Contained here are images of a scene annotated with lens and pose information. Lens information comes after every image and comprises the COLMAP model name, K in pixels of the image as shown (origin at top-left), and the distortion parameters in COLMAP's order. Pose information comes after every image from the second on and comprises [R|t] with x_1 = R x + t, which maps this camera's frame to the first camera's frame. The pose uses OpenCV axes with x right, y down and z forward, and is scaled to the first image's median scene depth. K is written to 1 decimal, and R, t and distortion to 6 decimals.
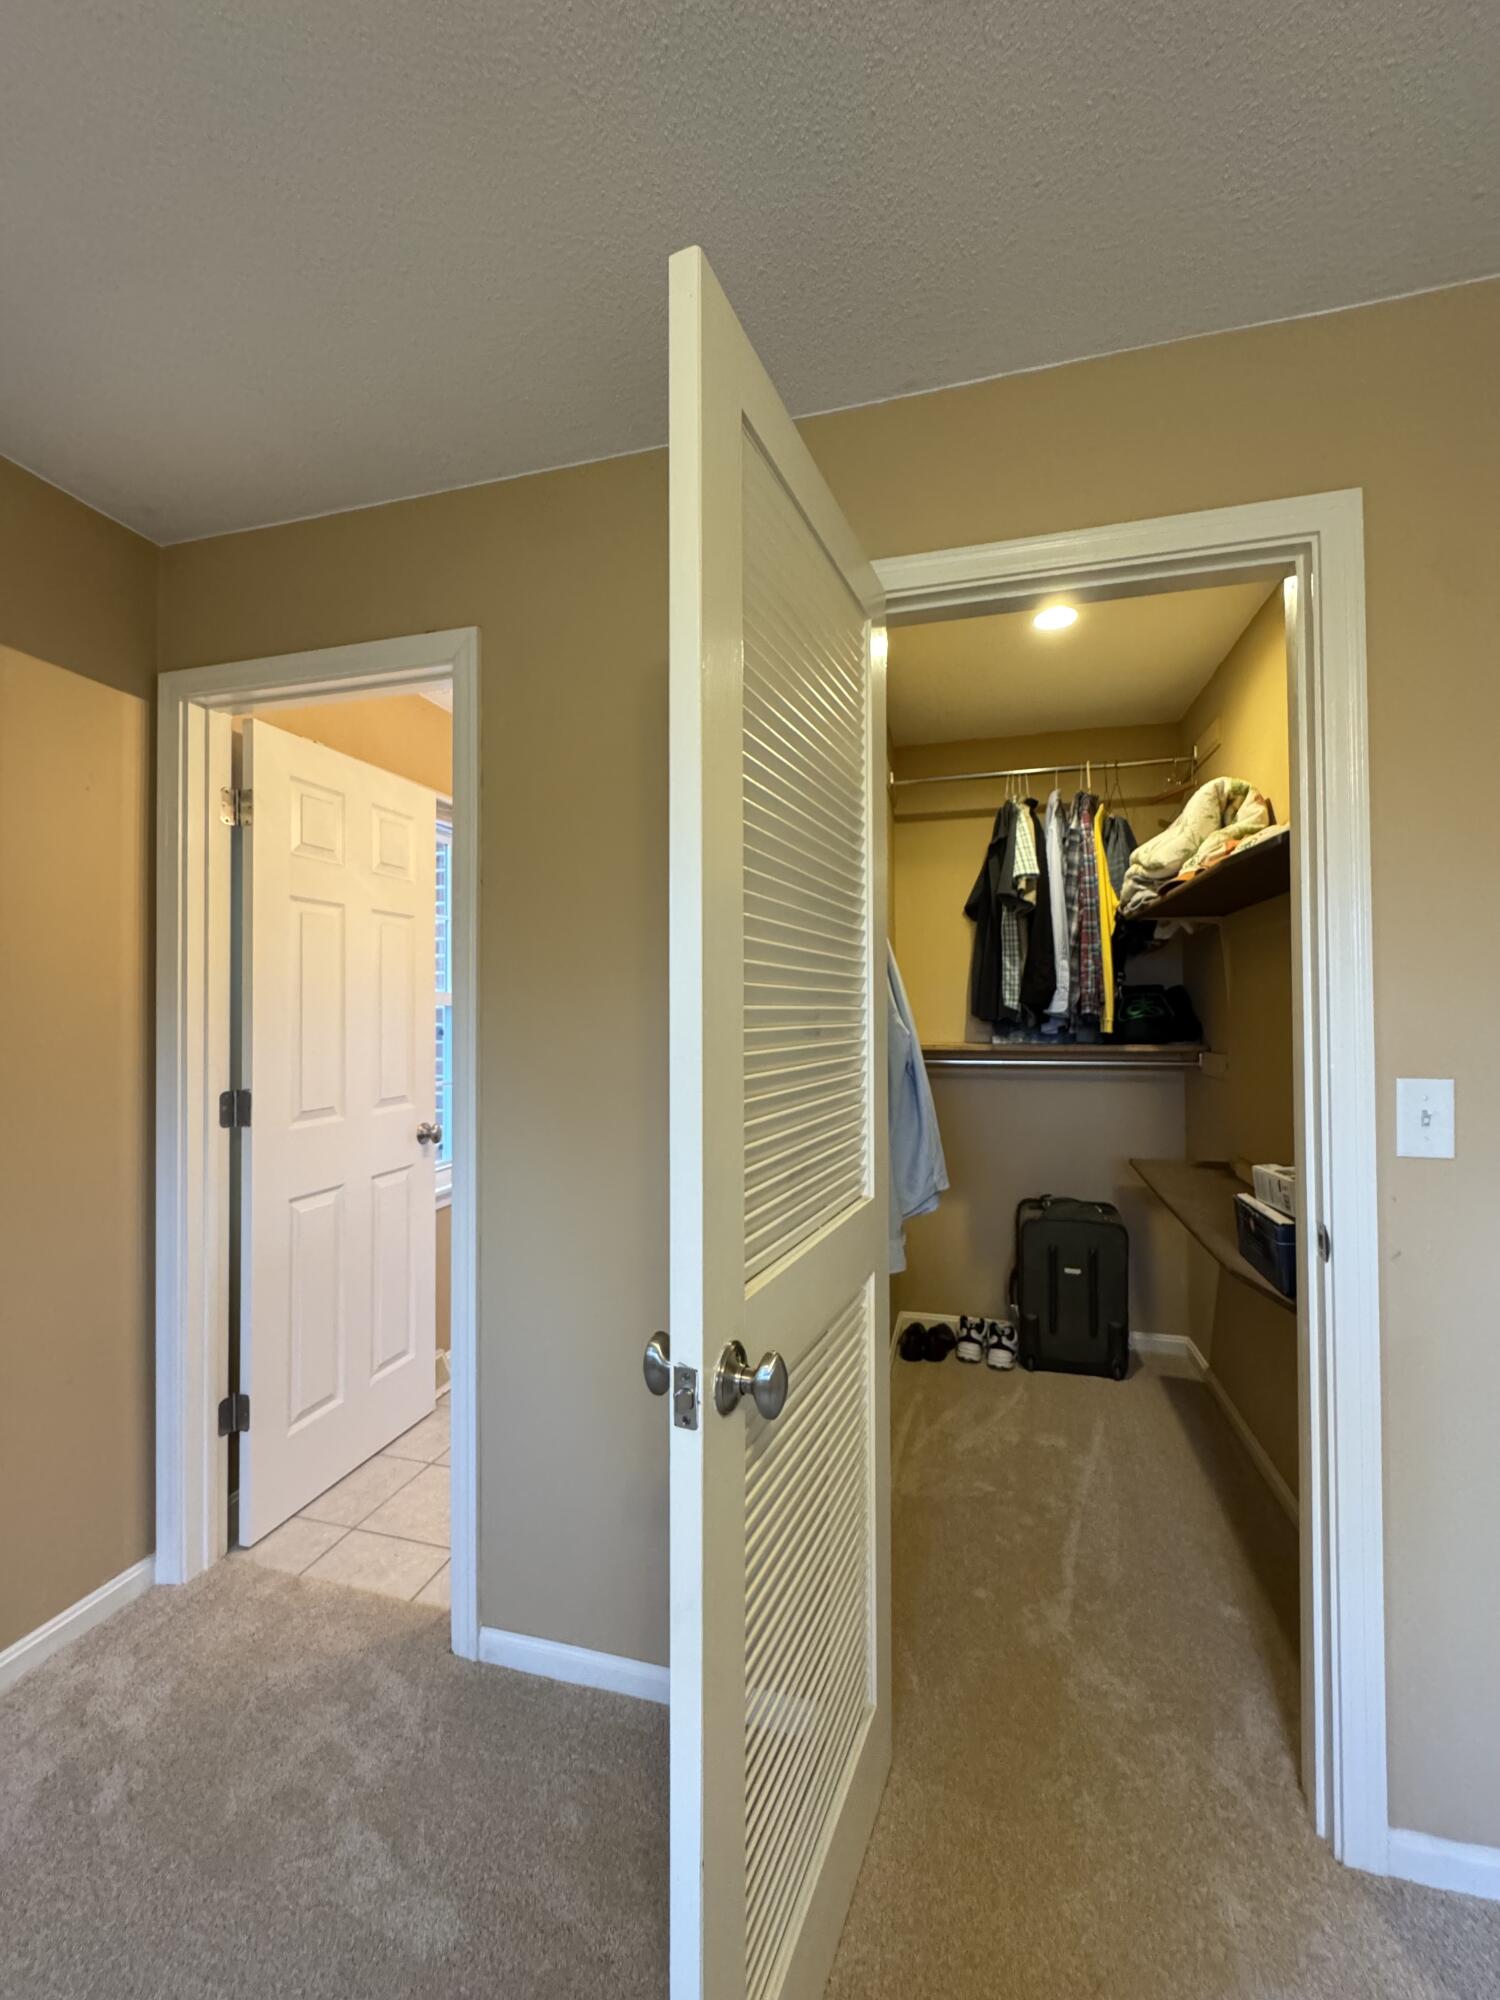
lens RADIAL K [[805.3, 0, 755.2], [0, 805.3, 999.3], [0, 0, 1]] dist [-0.004994, 0.000254]
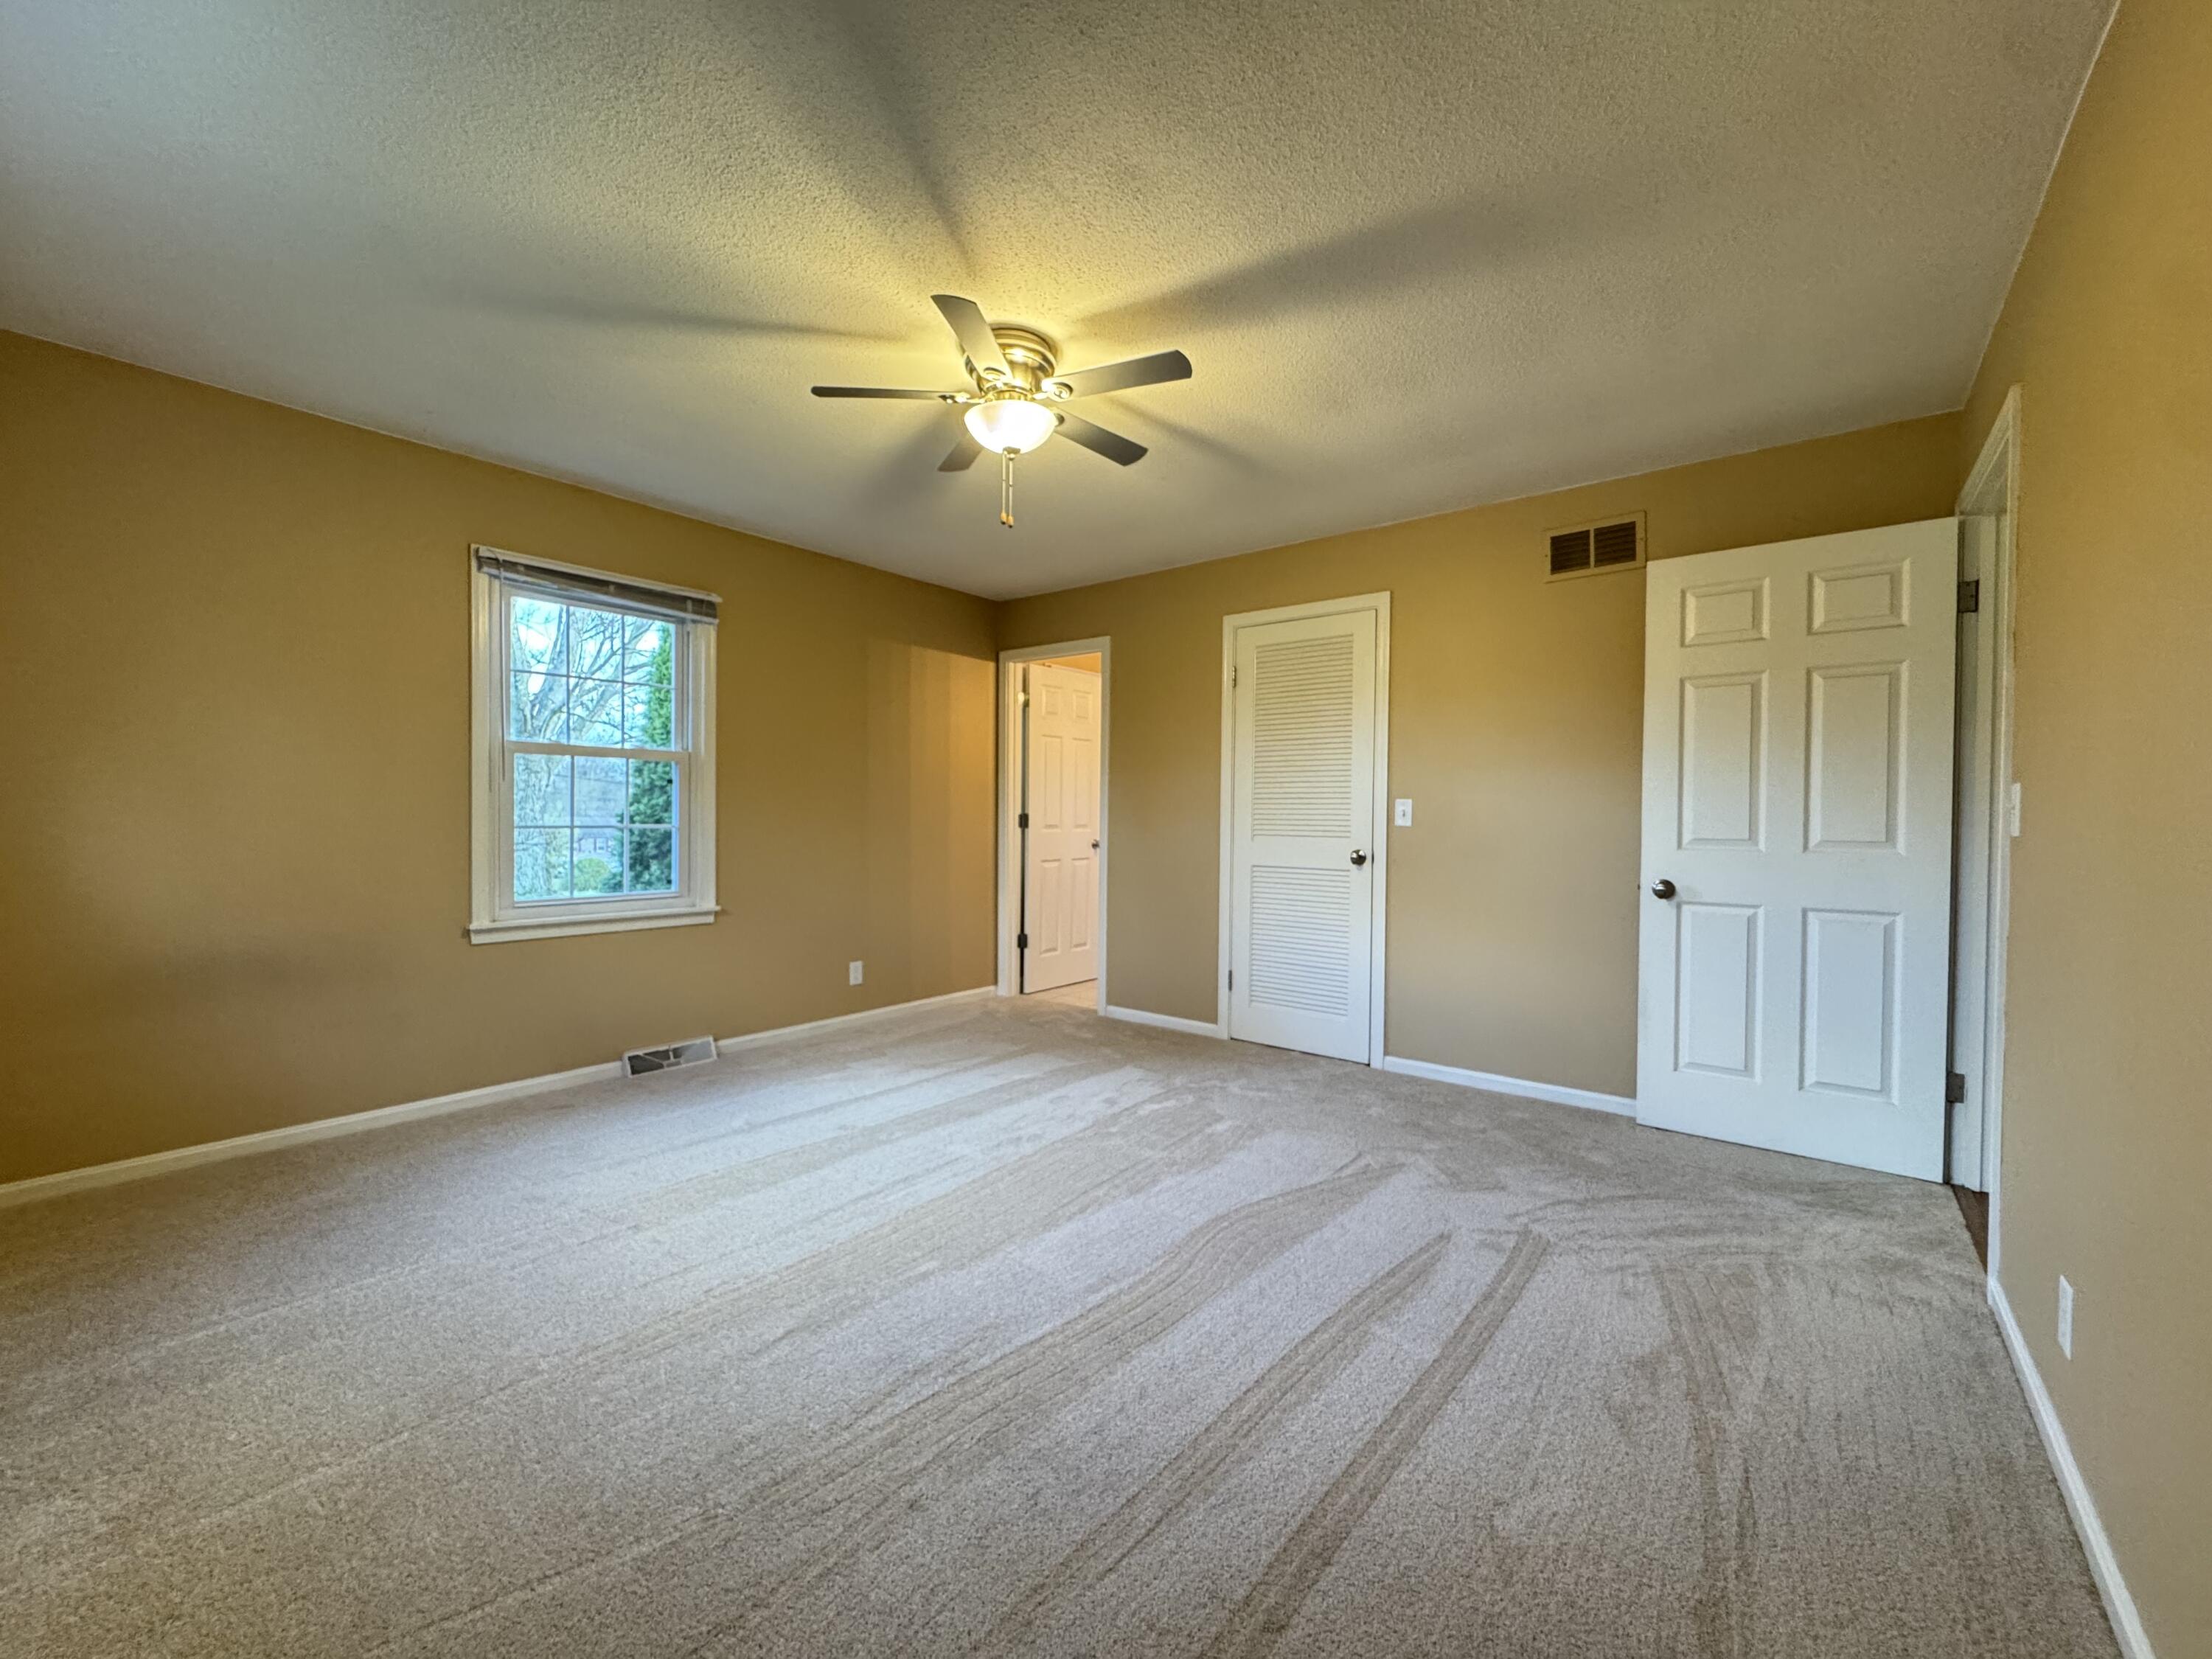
lens RADIAL K [[890.7, 0, 1100.7], [0, 890.7, 827.7], [0, 0, 1]] dist [-0.004994, 0.000254]
pose [[0.913791, 0.021083, -0.405637, 0.713734], [-0.009154, 0.999467, 0.031326, 0.069340], [0.406081, -0.024912, 0.913497, -1.468479]]
